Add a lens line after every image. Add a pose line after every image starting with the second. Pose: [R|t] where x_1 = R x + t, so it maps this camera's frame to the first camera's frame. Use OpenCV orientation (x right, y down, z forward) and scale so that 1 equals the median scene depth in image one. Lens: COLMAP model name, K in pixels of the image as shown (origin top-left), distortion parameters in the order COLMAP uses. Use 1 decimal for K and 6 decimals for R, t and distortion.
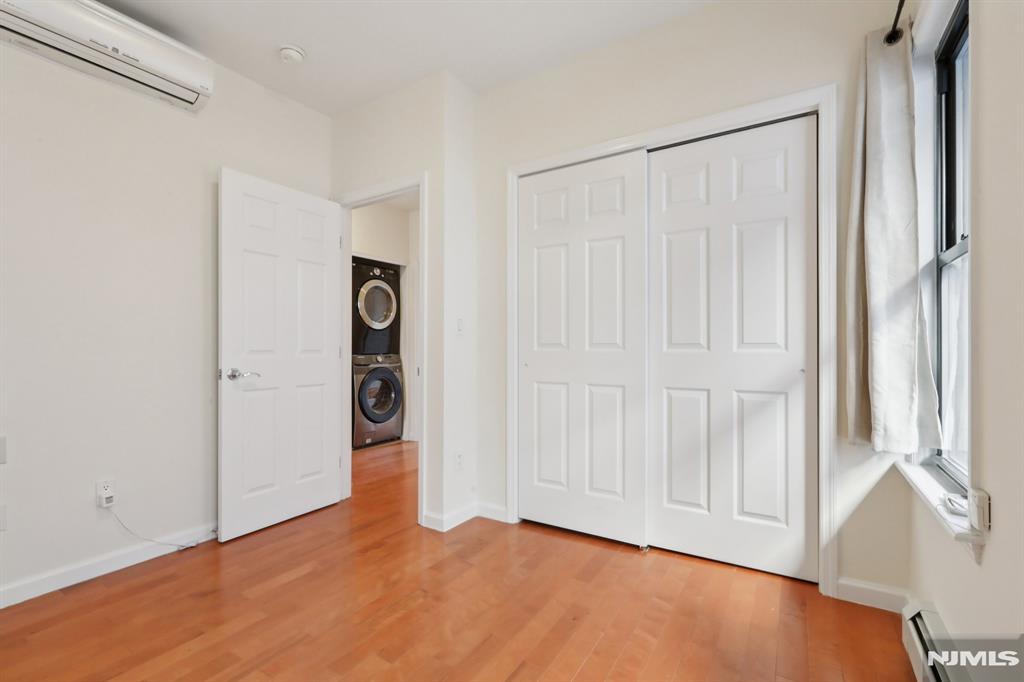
lens RADIAL K [[458.1, 0, 515.7], [0, 458.1, 338.7], [0, 0, 1]] dist [-0.000292, -0.000015]
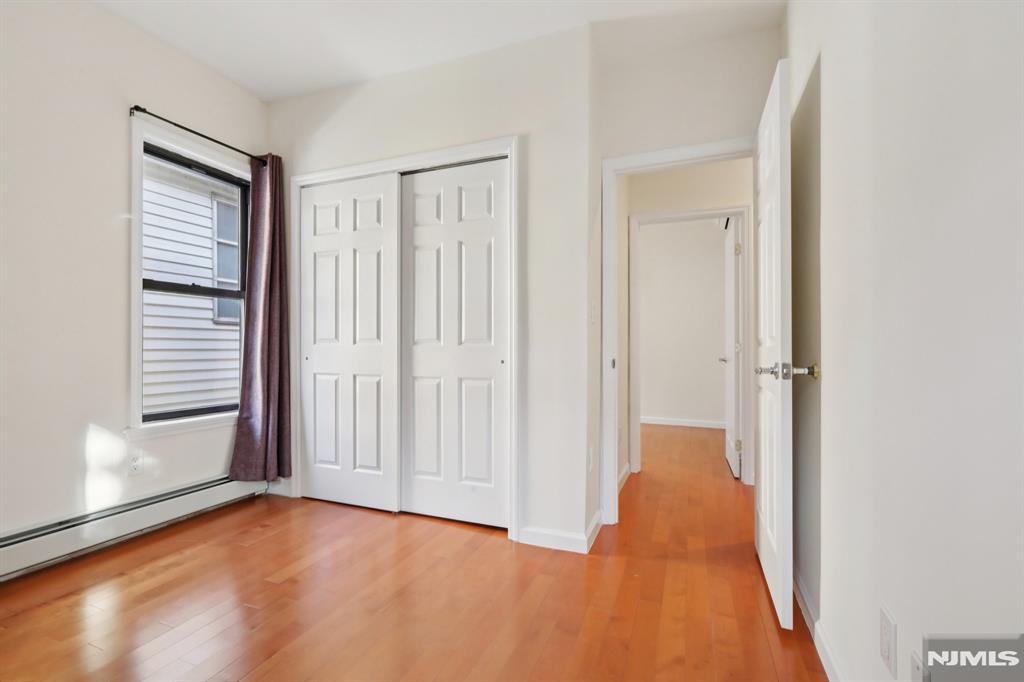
lens RADIAL K [[458.1, 0, 515.7], [0, 458.1, 338.7], [0, 0, 1]] dist [-0.000292, -0.000015]
pose [[0.987801, 0.016339, 0.154864, 0.406488], [-0.017799, 0.999809, 0.008043, -0.004758], [-0.154703, -0.010702, 0.987903, -0.207527]]
